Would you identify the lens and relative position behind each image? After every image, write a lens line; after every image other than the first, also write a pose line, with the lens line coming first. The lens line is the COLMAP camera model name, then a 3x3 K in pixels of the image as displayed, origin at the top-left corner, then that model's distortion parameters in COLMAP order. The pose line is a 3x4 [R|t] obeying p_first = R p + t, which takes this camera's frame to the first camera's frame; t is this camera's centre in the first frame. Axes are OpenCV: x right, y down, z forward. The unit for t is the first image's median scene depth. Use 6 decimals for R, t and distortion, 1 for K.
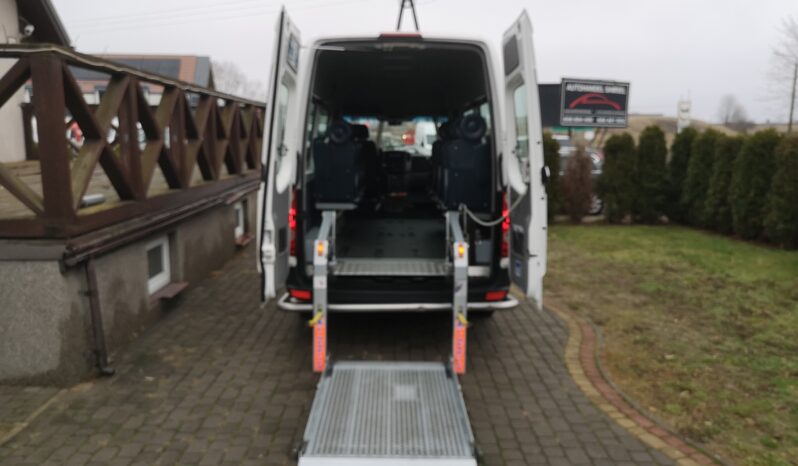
lens RADIAL K [[613.7, 0, 399.0], [0, 613.7, 233.0], [0, 0, 1]] dist [0.011825, -0.004041]
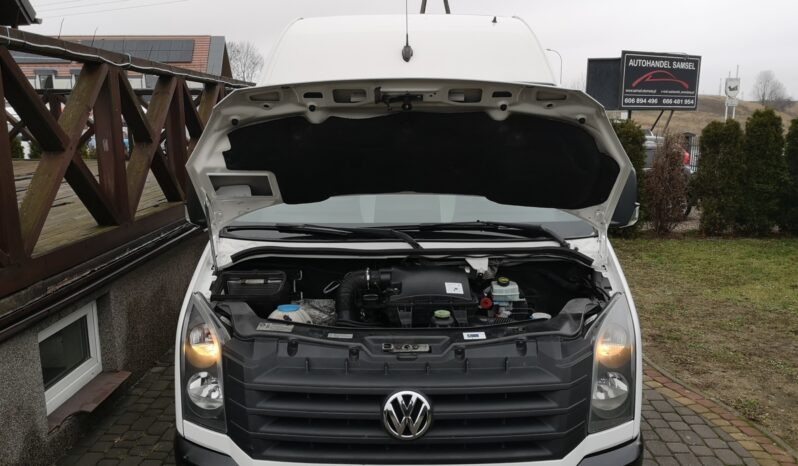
lens RADIAL K [[622.6, 0, 399.0], [0, 622.6, 233.0], [0, 0, 1]] dist [0.042229, -0.088364]
pose [[0.999394, -0.003054, -0.034688, -0.034322], [0.003969, 0.999645, 0.026338, -0.064239], [0.034596, -0.026460, 0.999051, 0.295468]]
